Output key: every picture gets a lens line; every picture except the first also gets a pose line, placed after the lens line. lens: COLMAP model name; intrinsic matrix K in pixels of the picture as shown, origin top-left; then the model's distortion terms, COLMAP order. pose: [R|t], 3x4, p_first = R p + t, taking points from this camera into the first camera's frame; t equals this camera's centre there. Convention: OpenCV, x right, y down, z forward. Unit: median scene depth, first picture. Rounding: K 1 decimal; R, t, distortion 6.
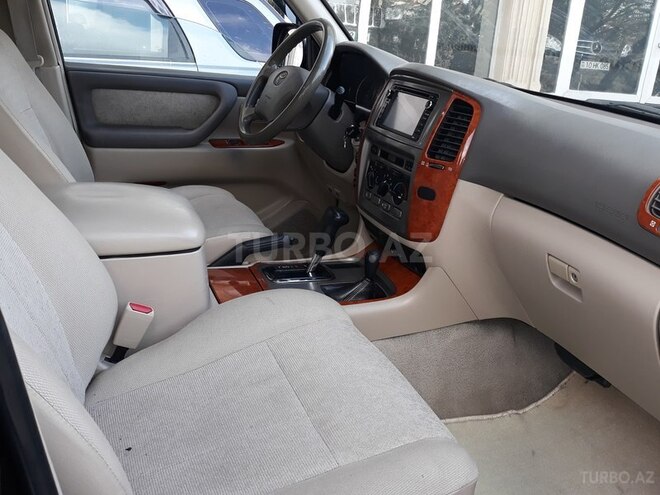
lens RADIAL K [[590.3, 0, 330.0], [0, 590.3, 247.5], [0, 0, 1]] dist [-0.001531, -0.005582]
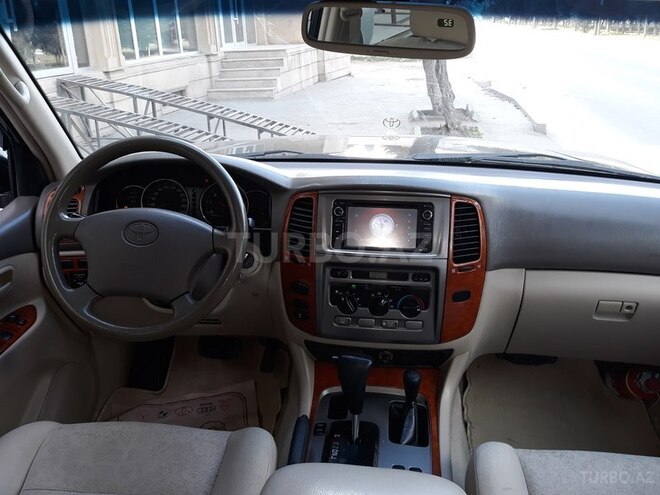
lens RADIAL K [[590.3, 0, 330.0], [0, 590.3, 247.5], [0, 0, 1]] dist [-0.001531, -0.005582]
pose [[0.495937, -0.402134, 0.769633, -0.693207], [0.341341, 0.905240, 0.253035, -0.494582], [-0.798456, 0.137218, 0.586207, 0.550859]]
